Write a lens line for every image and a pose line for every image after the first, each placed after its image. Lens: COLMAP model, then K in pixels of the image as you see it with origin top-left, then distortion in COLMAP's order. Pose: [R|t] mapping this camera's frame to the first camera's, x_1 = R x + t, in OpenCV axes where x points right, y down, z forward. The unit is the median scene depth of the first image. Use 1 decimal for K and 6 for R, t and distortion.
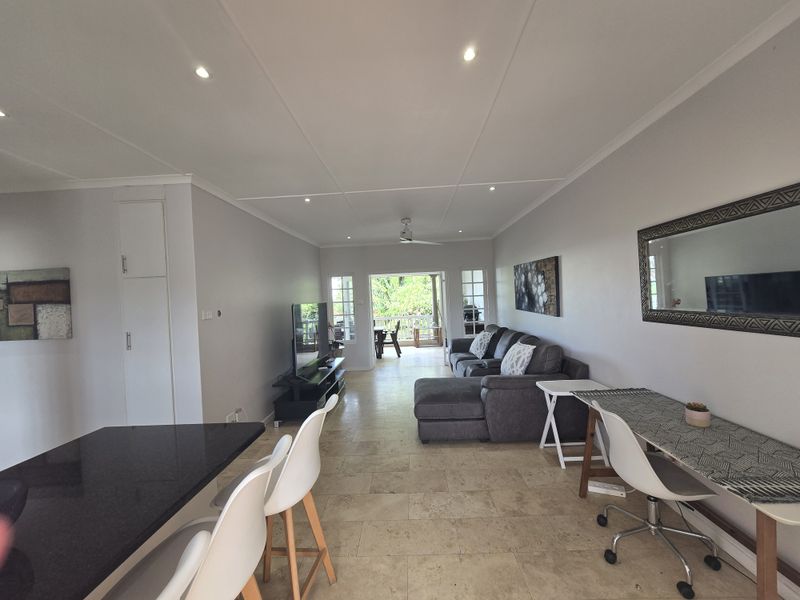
lens RADIAL K [[328.0, 0, 403.4], [0, 328.0, 299.5], [0, 0, 1]] dist [-0.002838, 0.000222]
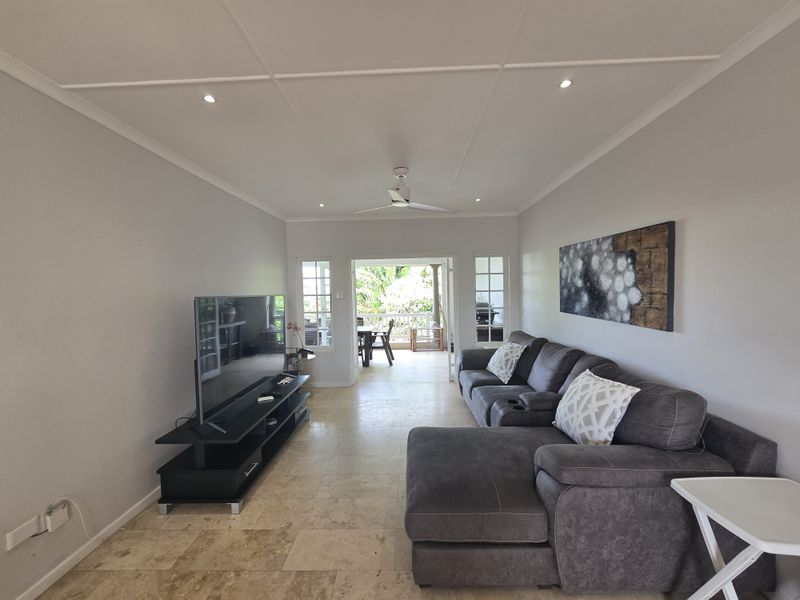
lens RADIAL K [[328.0, 0, 403.4], [0, 328.0, 299.5], [0, 0, 1]] dist [-0.002838, 0.000222]
pose [[0.999730, 0.022006, 0.007419, 0.009795], [-0.022140, 0.999585, 0.018425, -0.000890], [-0.007011, -0.018585, 0.999803, 0.256660]]
